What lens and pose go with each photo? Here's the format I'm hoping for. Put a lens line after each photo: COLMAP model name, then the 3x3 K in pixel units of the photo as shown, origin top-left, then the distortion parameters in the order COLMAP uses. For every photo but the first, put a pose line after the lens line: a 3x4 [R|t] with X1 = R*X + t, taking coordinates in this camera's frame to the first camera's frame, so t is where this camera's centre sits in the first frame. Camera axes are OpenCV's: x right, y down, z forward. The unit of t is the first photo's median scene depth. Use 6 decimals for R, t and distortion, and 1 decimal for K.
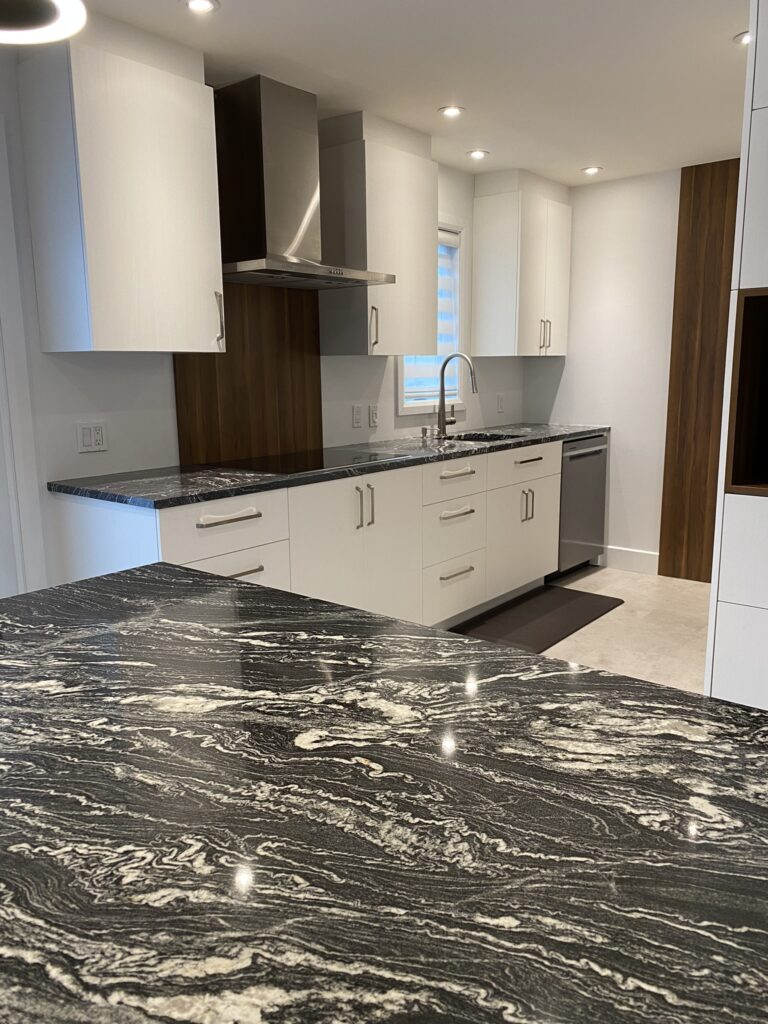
lens RADIAL K [[780.5, 0, 384.9], [0, 780.5, 513.4], [0, 0, 1]] dist [0.025990, -0.023454]
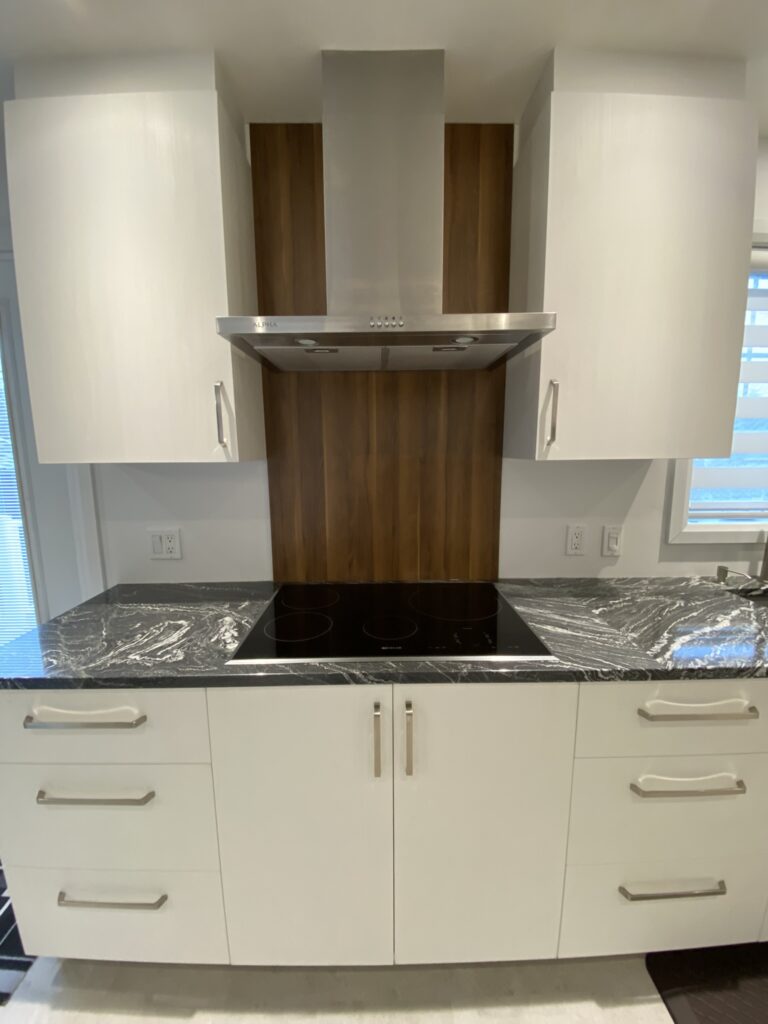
lens RADIAL K [[405.9, 0, 383.8], [0, 405.9, 509.8], [0, 0, 1]] dist [-0.001240, -0.001319]
pose [[0.629858, 0.115984, -0.768001, 0.176643], [-0.138443, 0.989719, 0.035927, -0.184491], [0.764272, 0.083695, 0.639440, 0.821241]]
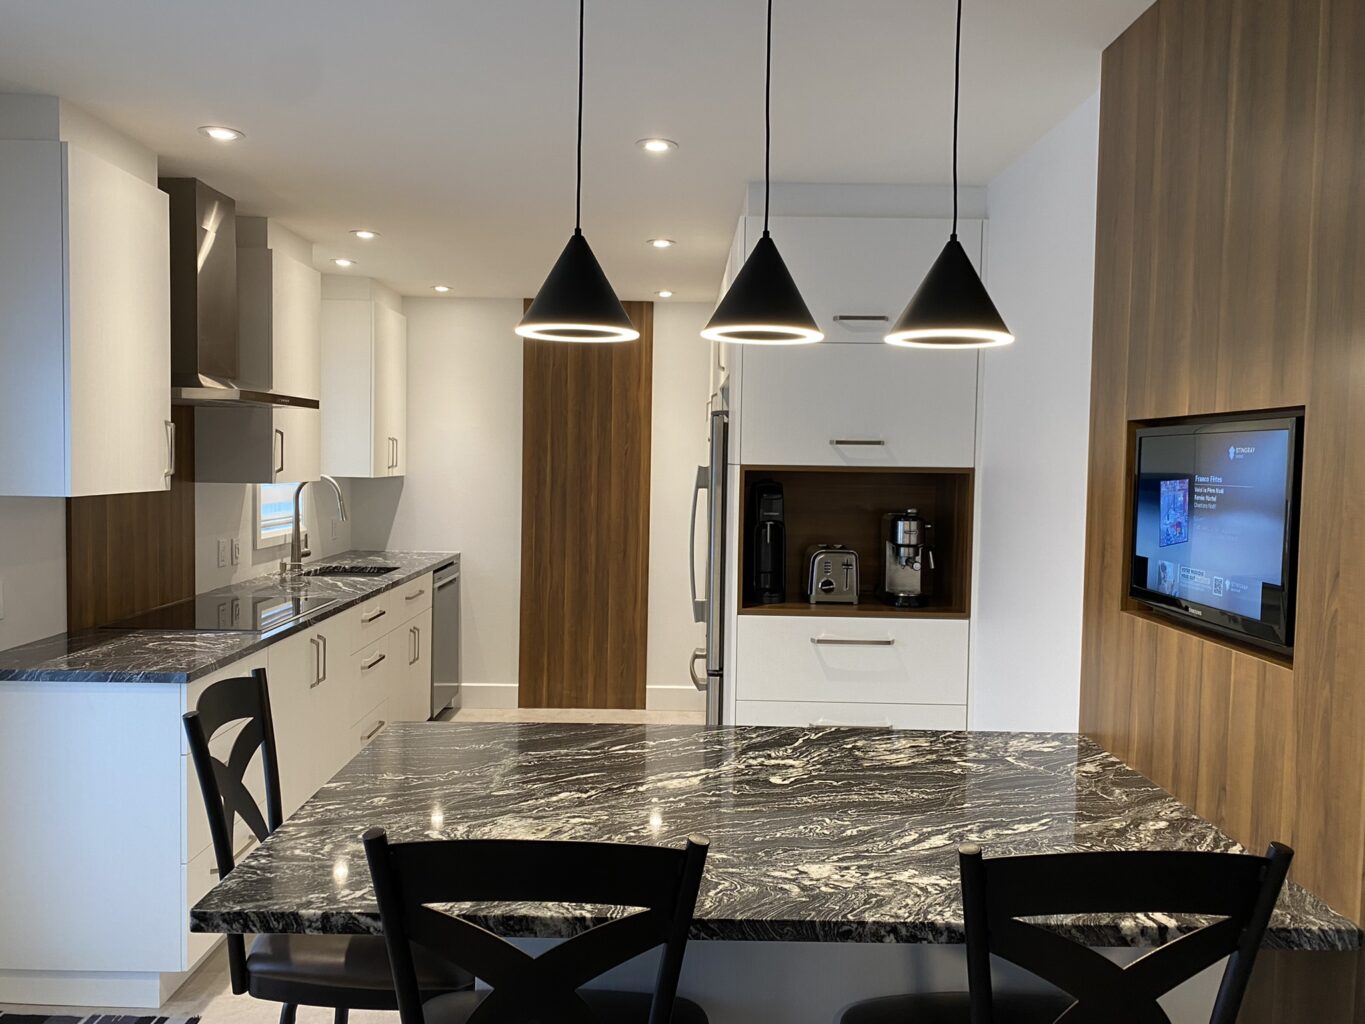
lens RADIAL K [[1040.4, 0, 682.6], [0, 1040.4, 517.9], [0, 0, 1]] dist [0.025990, -0.023454]
pose [[0.772160, -0.011367, 0.635326, -0.466268], [0.090197, 0.991677, -0.091881, -0.023194], [-0.628994, 0.128251, 0.766758, -0.183554]]
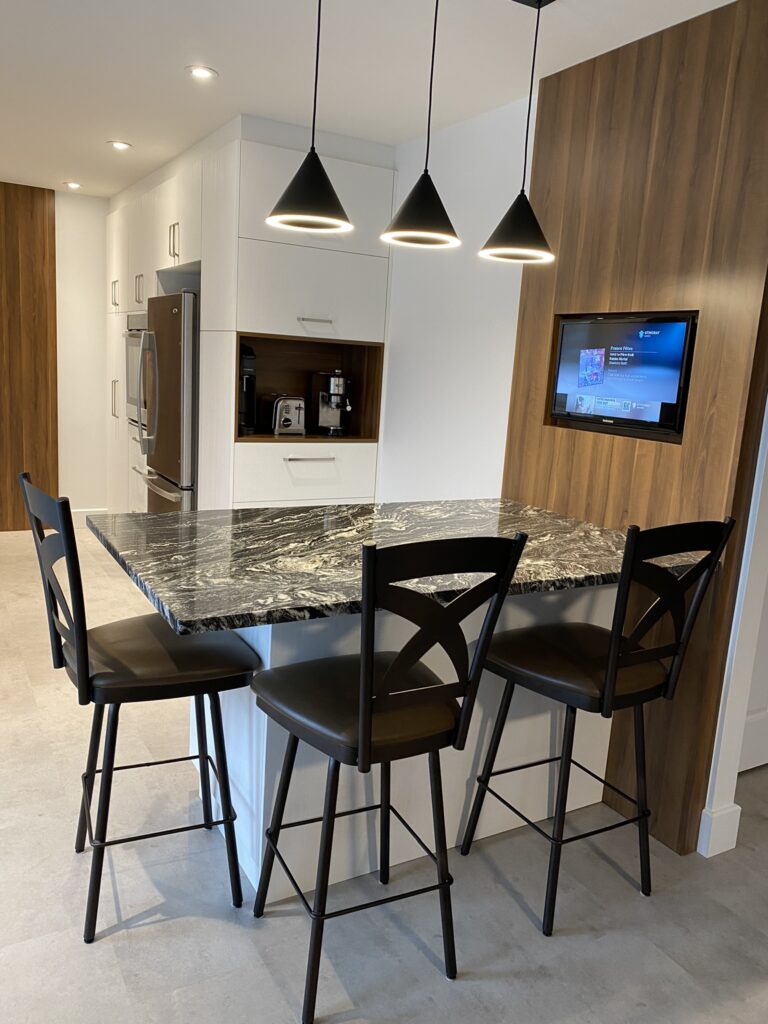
lens RADIAL K [[780.5, 0, 384.7], [0, 780.5, 513.7], [0, 0, 1]] dist [0.025990, -0.023454]
pose [[0.353717, -0.145796, 0.923920, -0.726334], [0.105497, 0.987693, 0.115471, -0.022657], [-0.929384, 0.056627, 0.364745, 0.015732]]
